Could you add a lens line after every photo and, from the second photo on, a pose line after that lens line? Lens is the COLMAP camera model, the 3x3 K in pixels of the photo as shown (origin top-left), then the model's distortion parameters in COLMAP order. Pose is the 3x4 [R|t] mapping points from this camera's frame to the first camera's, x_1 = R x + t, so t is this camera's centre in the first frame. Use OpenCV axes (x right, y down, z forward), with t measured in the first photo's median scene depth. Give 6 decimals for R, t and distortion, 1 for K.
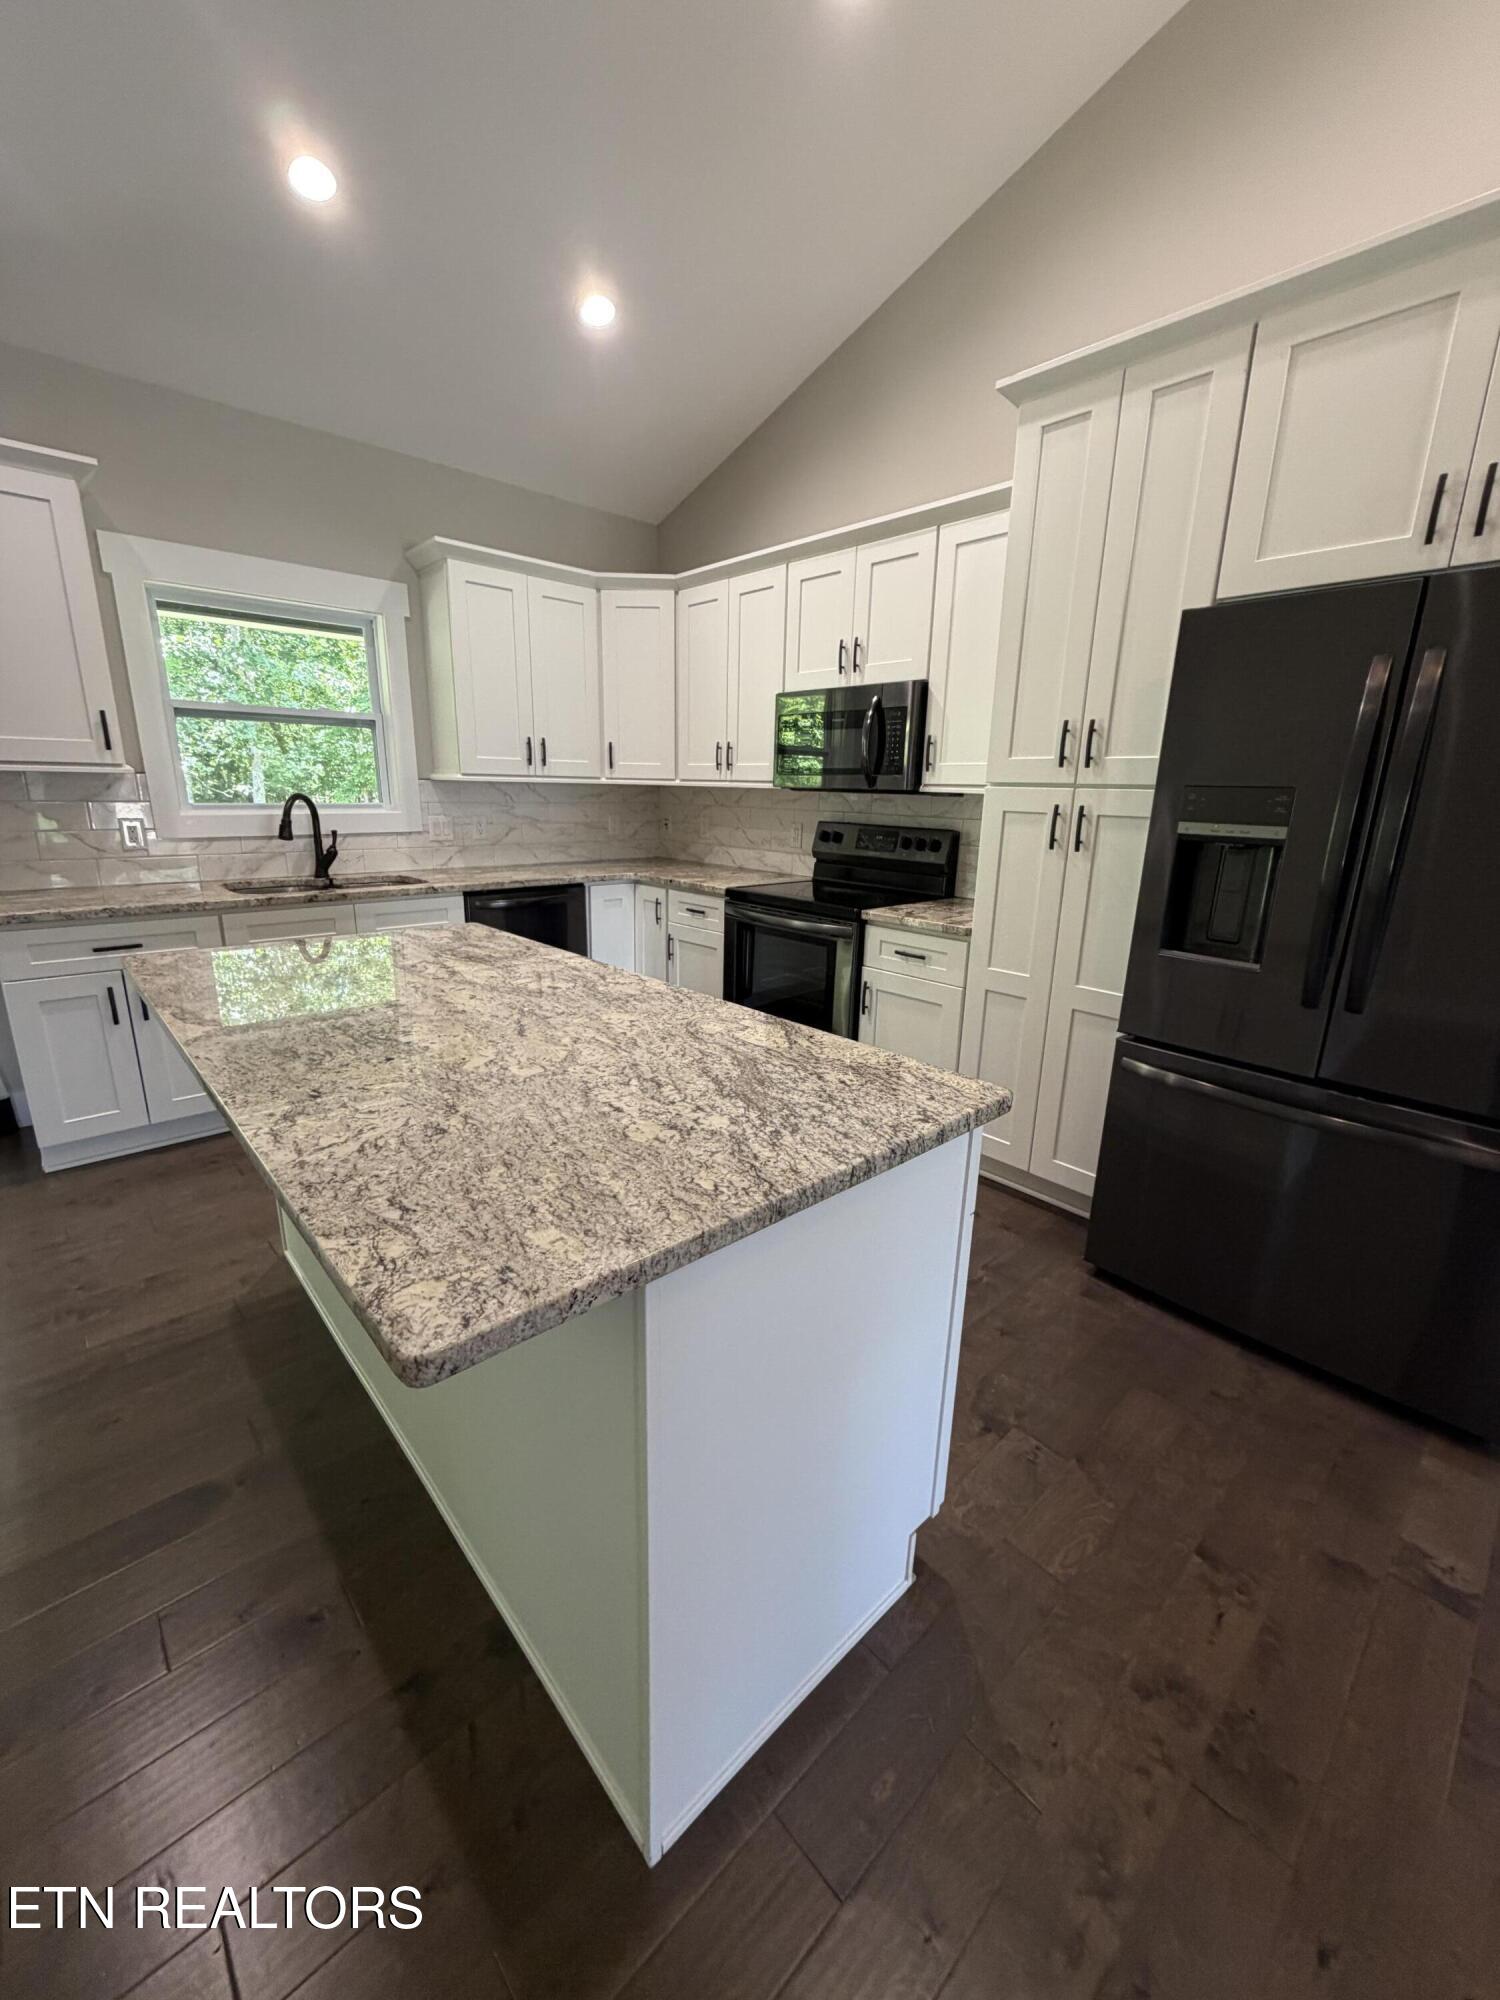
lens RADIAL K [[795.4, 0, 755.0], [0, 795.4, 996.7], [0, 0, 1]] dist [-0.001244, 0.000023]
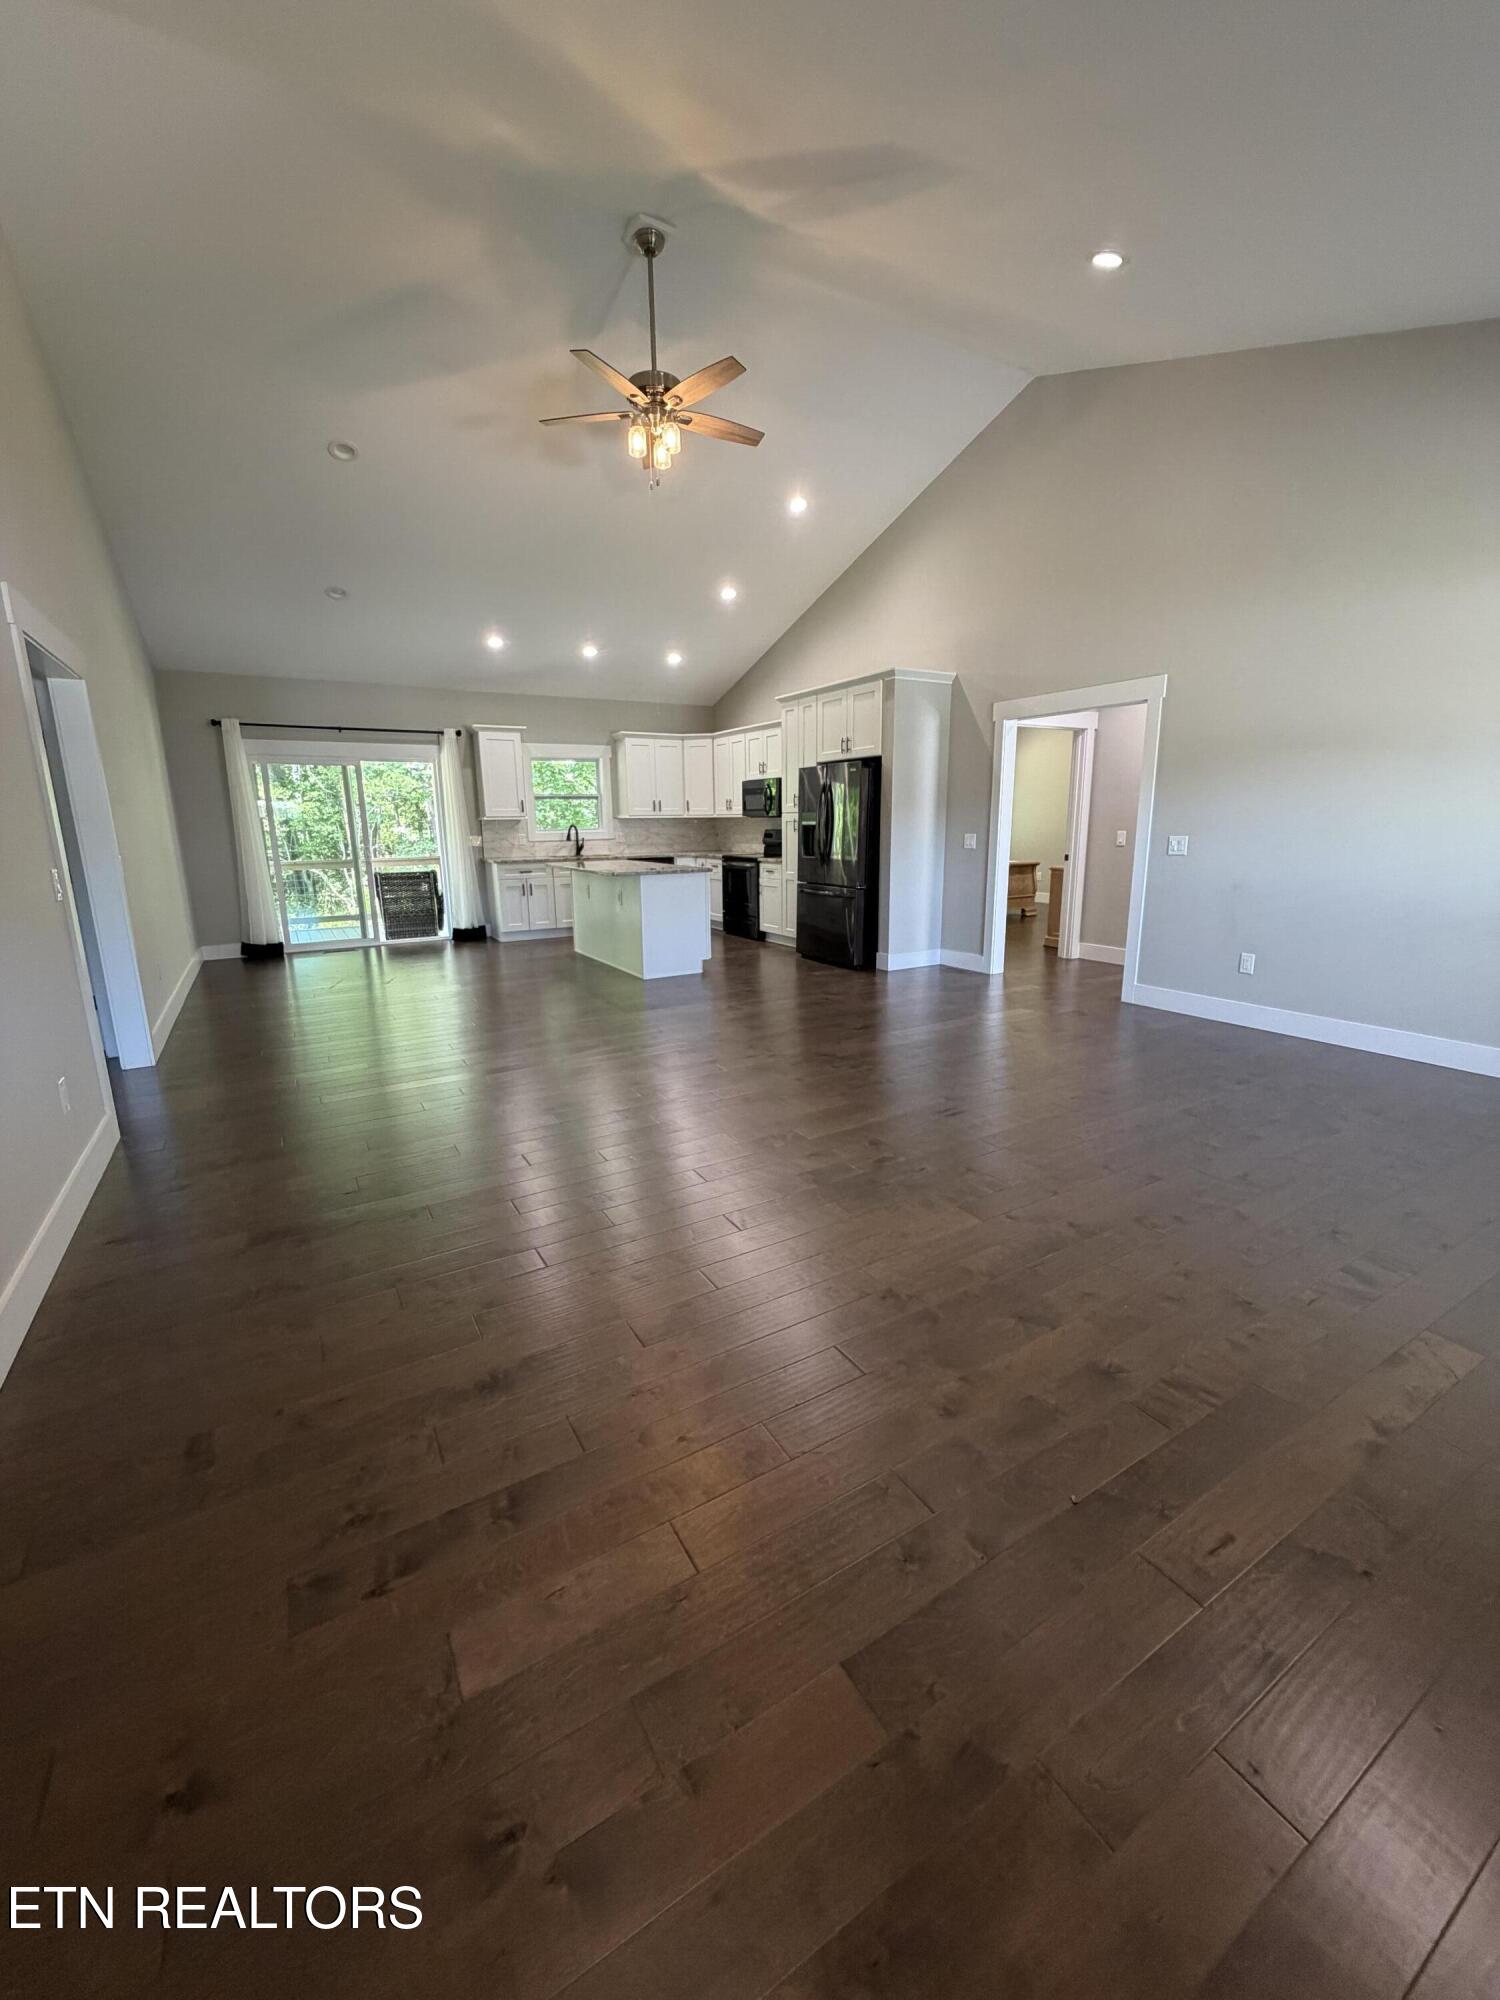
lens RADIAL K [[795.4, 0, 752.2], [0, 795.4, 994.3], [0, 0, 1]] dist [-0.001244, 0.000023]
pose [[0.977291, 0.011807, -0.211572, 0.730506], [-0.021018, 0.998924, -0.041341, 0.503313], [0.210856, 0.044849, 0.976488, -1.786352]]
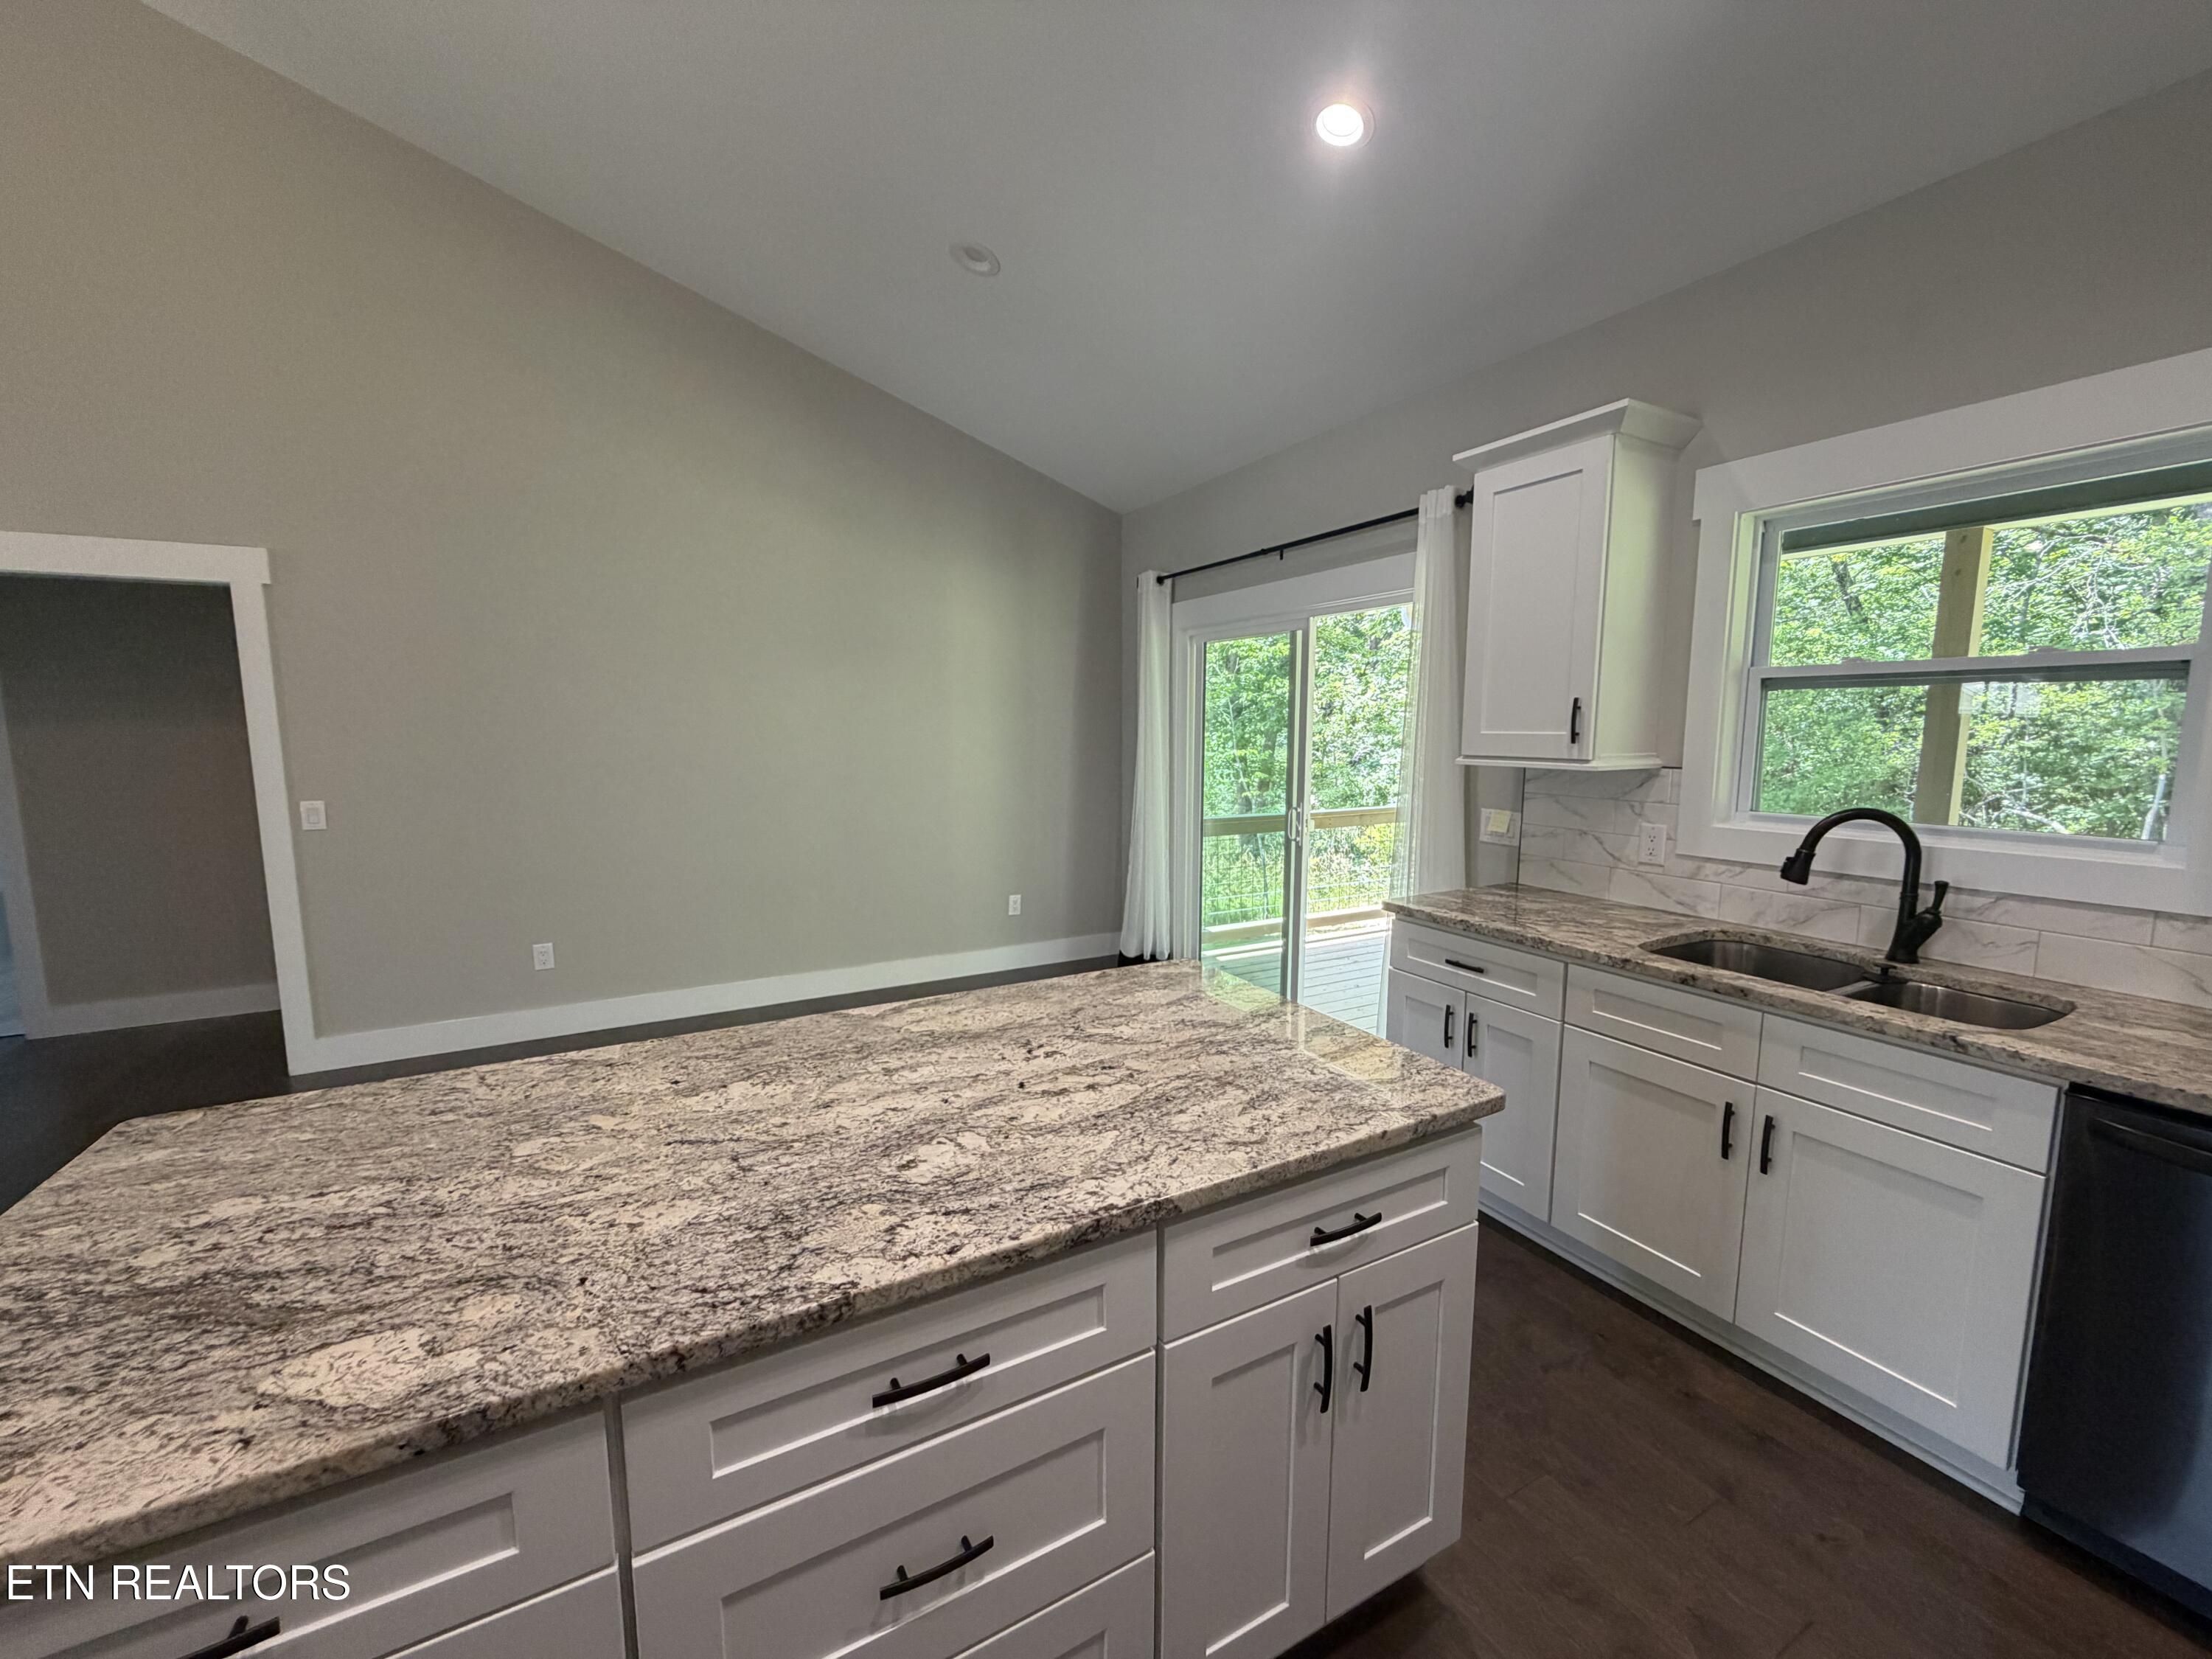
lens RADIAL K [[879.8, 0, 1099.8], [0, 879.8, 824.5], [0, 0, 1]] dist [-0.001244, 0.000023]
pose [[-0.257729, 0.089847, -0.962031, 0.190679], [-0.248304, 0.956069, 0.155811, -0.232950], [0.933767, 0.279033, -0.224098, 0.716223]]
